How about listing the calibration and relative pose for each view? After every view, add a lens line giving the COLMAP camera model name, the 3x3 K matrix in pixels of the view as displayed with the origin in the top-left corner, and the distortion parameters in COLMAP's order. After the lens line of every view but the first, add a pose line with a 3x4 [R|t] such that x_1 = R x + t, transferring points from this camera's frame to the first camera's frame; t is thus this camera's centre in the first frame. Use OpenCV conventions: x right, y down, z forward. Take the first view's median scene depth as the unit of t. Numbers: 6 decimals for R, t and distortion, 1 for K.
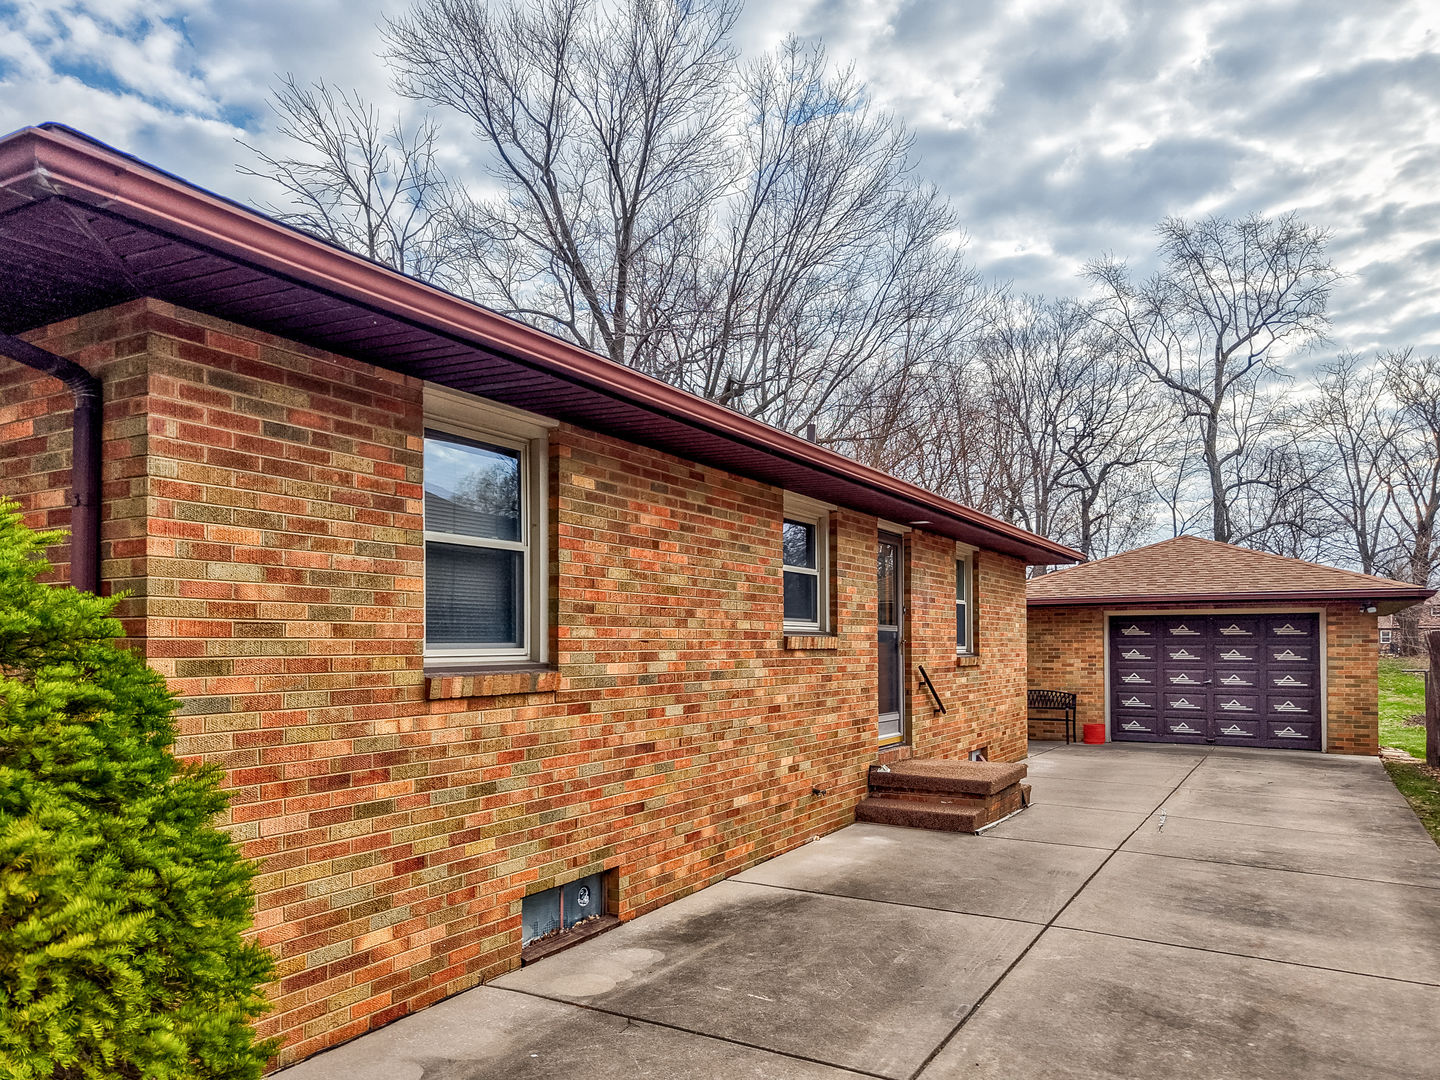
lens RADIAL K [[1002.6, 0, 699.1], [0, 1002.6, 641.5], [0, 0, 1]] dist [0.021906, -0.006640]
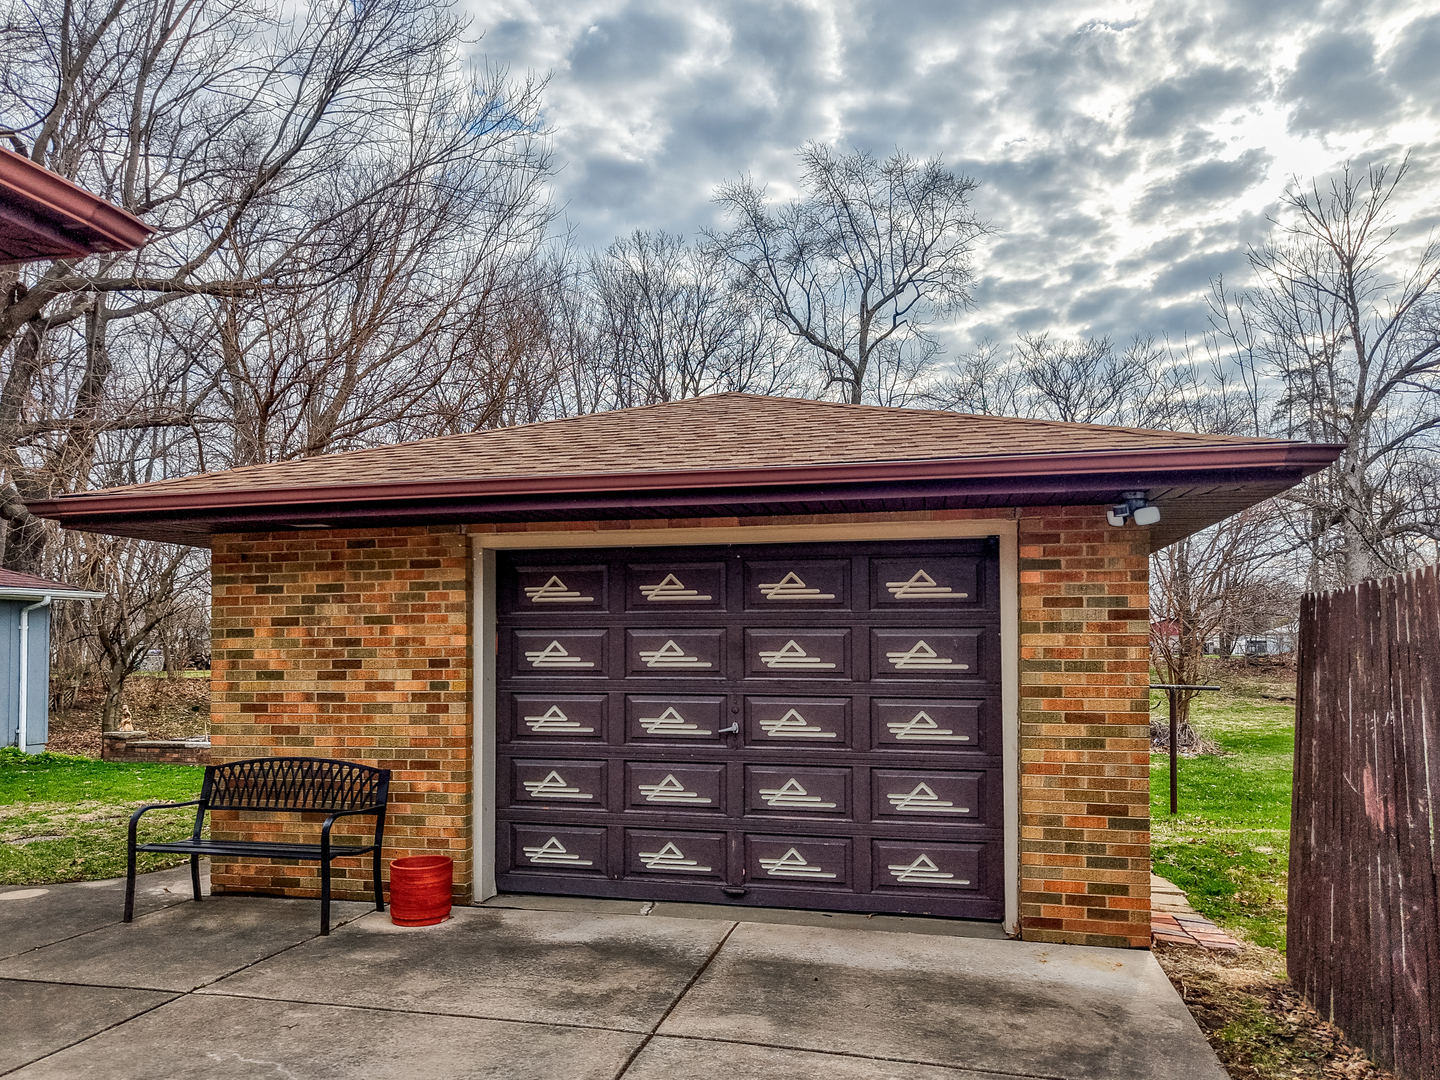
lens RADIAL K [[1002.6, 0, 712.9], [0, 1002.6, 662.6], [0, 0, 1]] dist [0.021906, -0.006640]
pose [[0.951722, -0.004928, 0.306923, 0.376148], [-0.000331, 0.999854, 0.017081, 0.009177], [-0.306962, -0.016358, 0.951581, 0.637394]]
